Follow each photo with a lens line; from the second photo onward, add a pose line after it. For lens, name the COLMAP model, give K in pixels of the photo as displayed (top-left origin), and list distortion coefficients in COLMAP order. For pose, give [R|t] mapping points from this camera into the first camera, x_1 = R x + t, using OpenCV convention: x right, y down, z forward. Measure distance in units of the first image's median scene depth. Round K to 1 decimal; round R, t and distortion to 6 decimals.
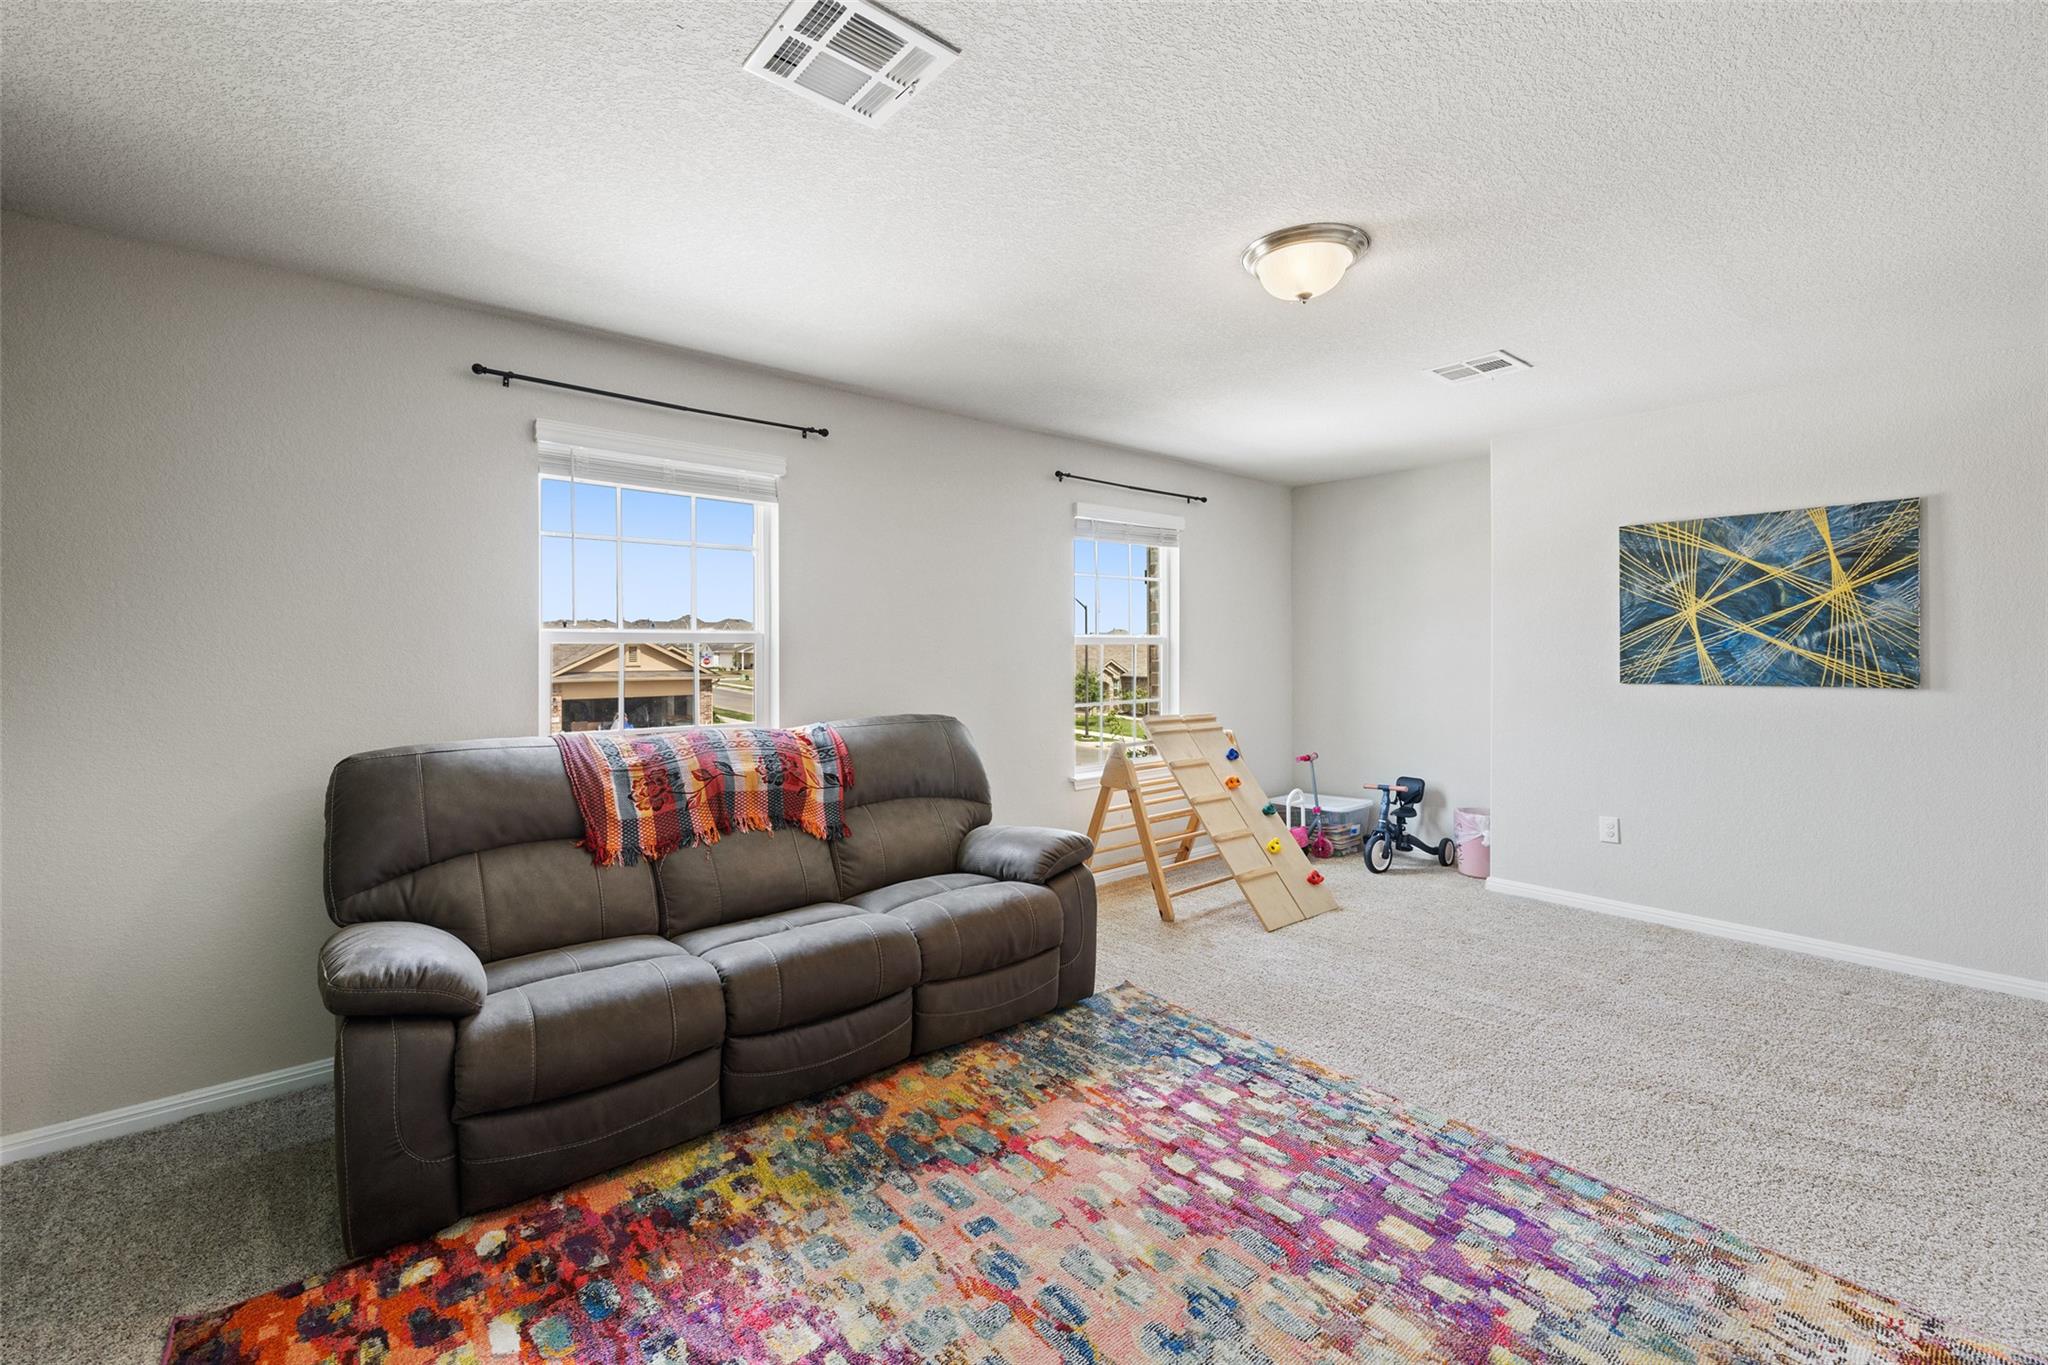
lens RADIAL K [[866.0, 0, 1021.9], [0, 866.0, 649.0], [0, 0, 1]] dist [-0.000846, -0.000189]
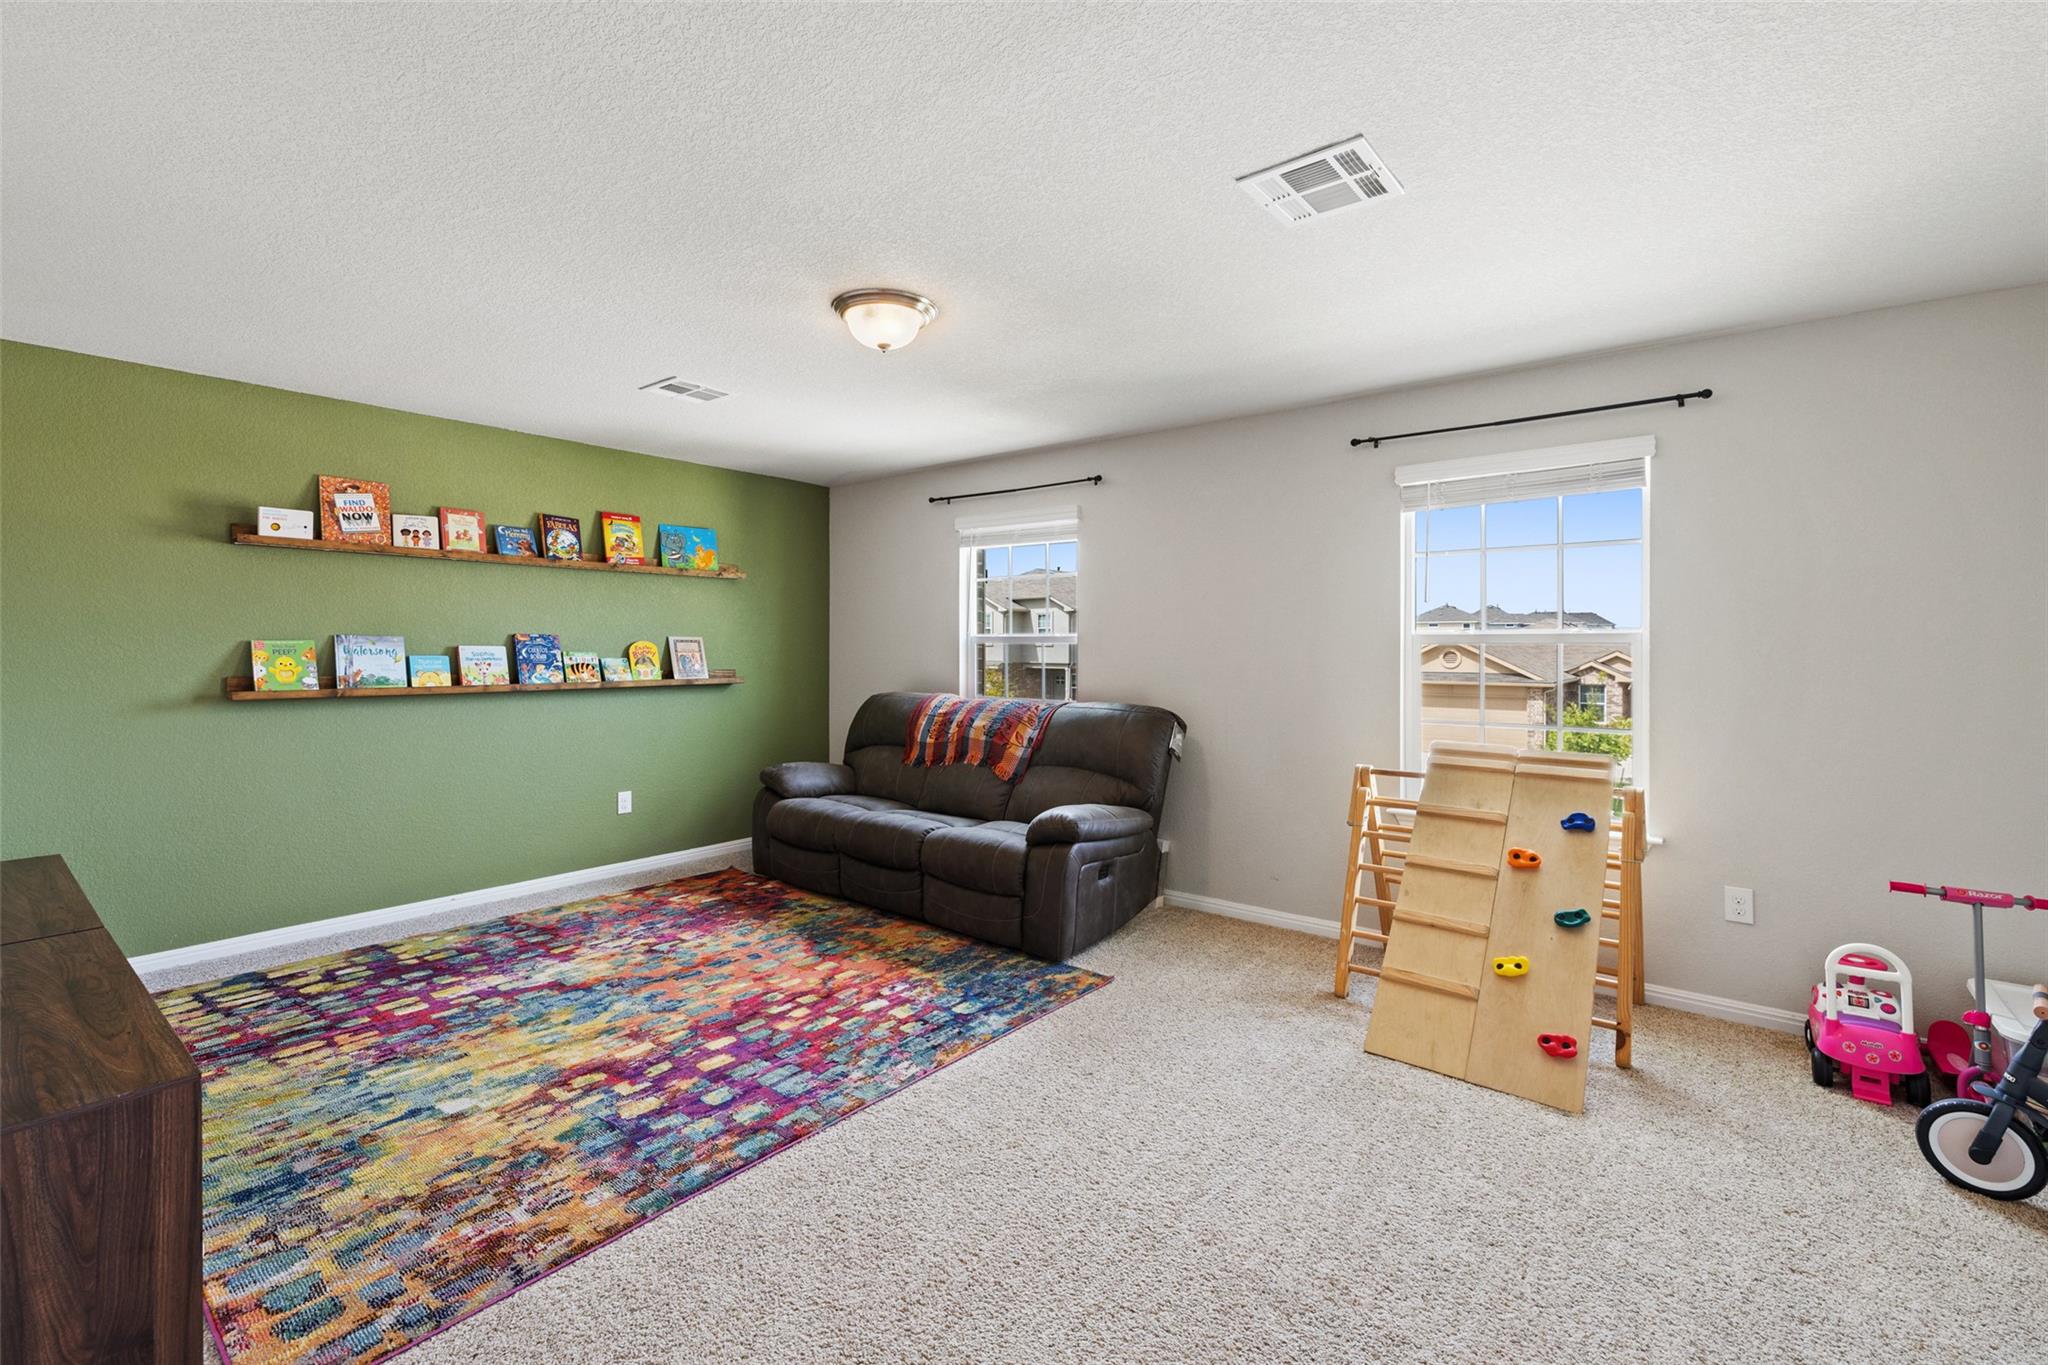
lens RADIAL K [[886.7, 0, 1017.2], [0, 886.7, 656.0], [0, 0, 1]] dist [0.001072, 0.000077]
pose [[0.183329, 0.012935, -0.982966, 1.544544], [-0.006149, 0.999909, 0.012011, -0.003475], [0.983032, 0.003842, 0.183392, 0.967860]]
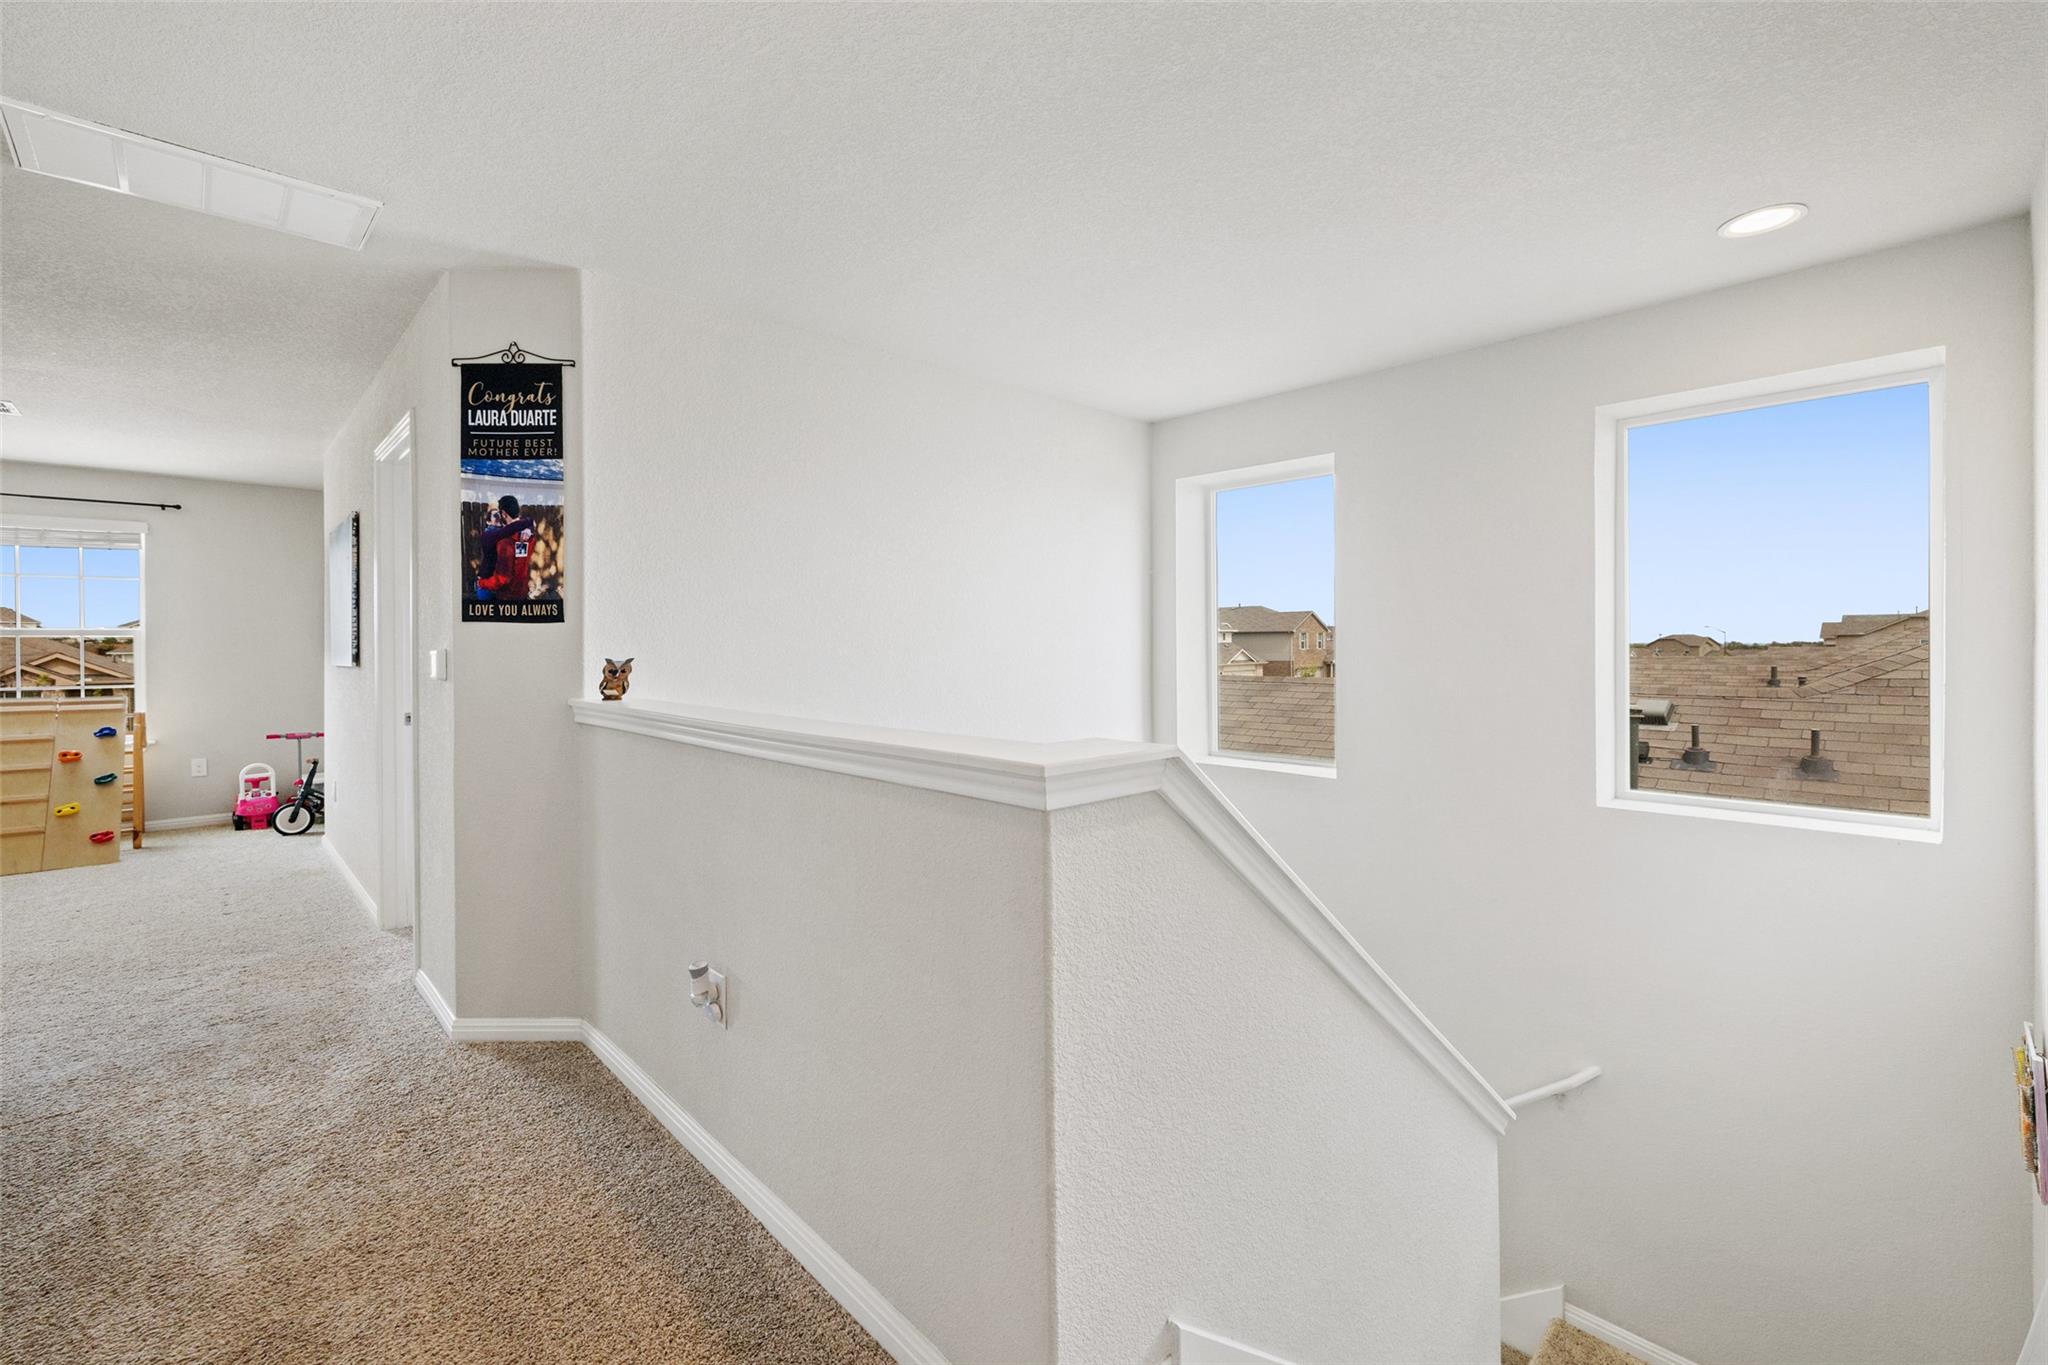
lens RADIAL K [[876.1, 0, 1025.5], [0, 876.1, 635.2], [0, 0, 1]] dist [0.002180, -0.000171]
pose [[0.998852, -0.005929, 0.047544, 2.745448], [0.006467, 0.999917, -0.011183, 0.029116], [-0.047474, 0.011478, 0.998807, -0.420488]]
